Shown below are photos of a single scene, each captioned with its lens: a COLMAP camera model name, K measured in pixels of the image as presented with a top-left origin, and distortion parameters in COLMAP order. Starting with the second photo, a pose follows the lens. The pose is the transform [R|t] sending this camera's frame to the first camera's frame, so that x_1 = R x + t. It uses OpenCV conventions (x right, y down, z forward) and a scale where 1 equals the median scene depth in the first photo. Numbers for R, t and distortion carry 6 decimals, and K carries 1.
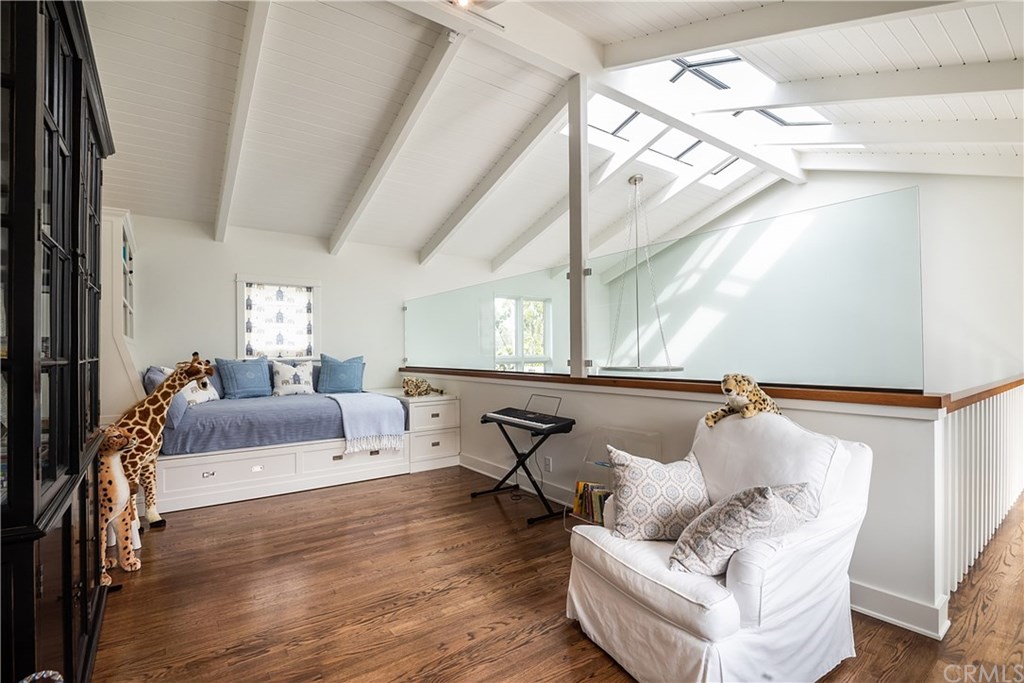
lens RADIAL K [[466.6, 0, 512.0], [0, 466.6, 341.5], [0, 0, 1]] dist [0.001774, -0.021166]
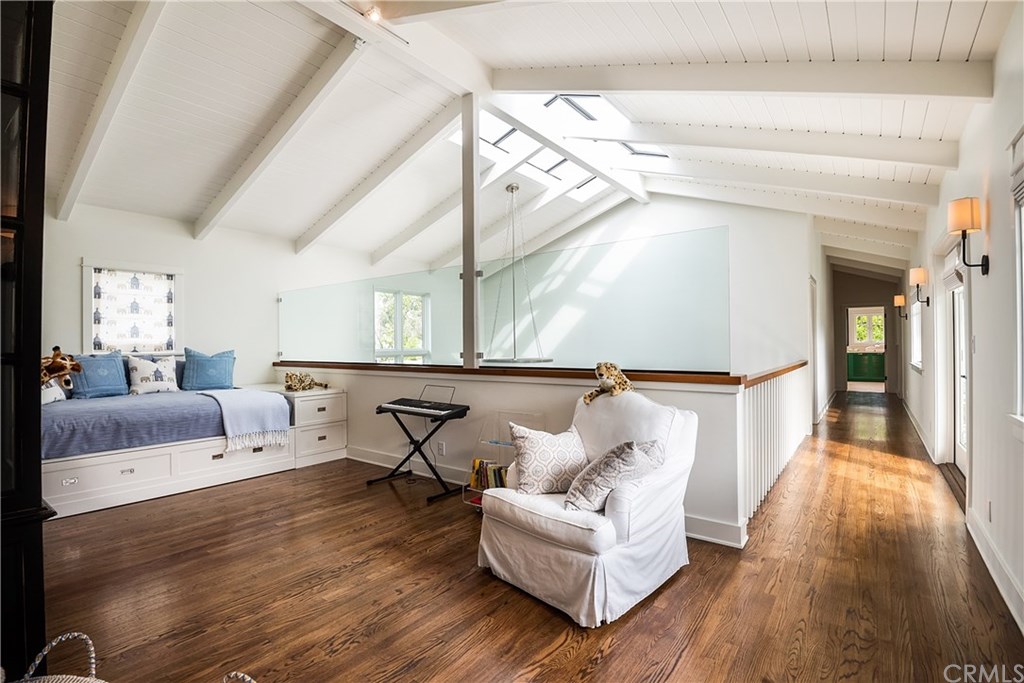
lens RADIAL K [[466.6, 0, 512.0], [0, 466.6, 341.5], [0, 0, 1]] dist [0.001774, -0.021166]
pose [[0.959275, 0.000814, 0.282474, -0.085347], [-0.004587, 0.999909, 0.012698, -0.001351], [-0.282438, -0.013476, 0.959191, -0.103089]]
